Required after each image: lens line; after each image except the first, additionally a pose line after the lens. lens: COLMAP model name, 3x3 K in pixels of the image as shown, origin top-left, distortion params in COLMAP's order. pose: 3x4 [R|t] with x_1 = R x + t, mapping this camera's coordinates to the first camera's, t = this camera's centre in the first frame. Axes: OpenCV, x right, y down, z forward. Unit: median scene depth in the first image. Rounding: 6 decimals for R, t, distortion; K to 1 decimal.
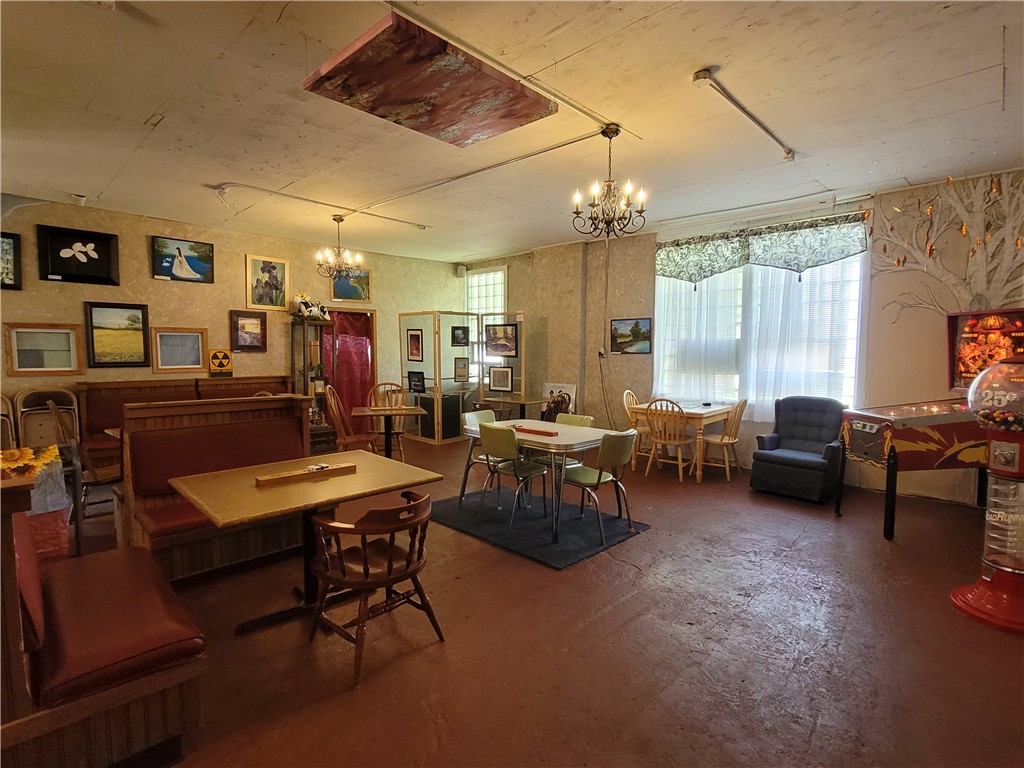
lens RADIAL K [[520.3, 0, 513.4], [0, 520.3, 387.5], [0, 0, 1]] dist [0.002901, -0.000144]
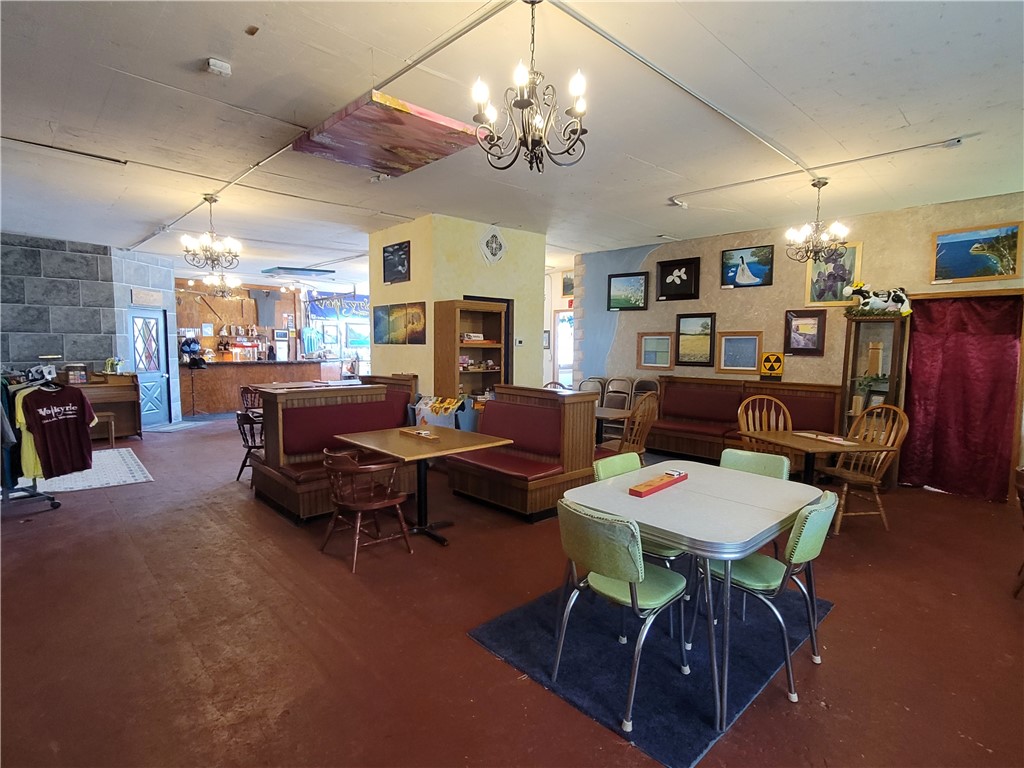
lens RADIAL K [[520.3, 0, 507.3], [0, 520.3, 384.0], [0, 0, 1]] dist [0.002901, -0.000144]
pose [[-0.031069, 0.070631, -0.997019, 0.422978], [-0.081889, 0.993967, 0.072967, -0.044751], [0.996157, 0.083912, -0.025098, 0.535959]]
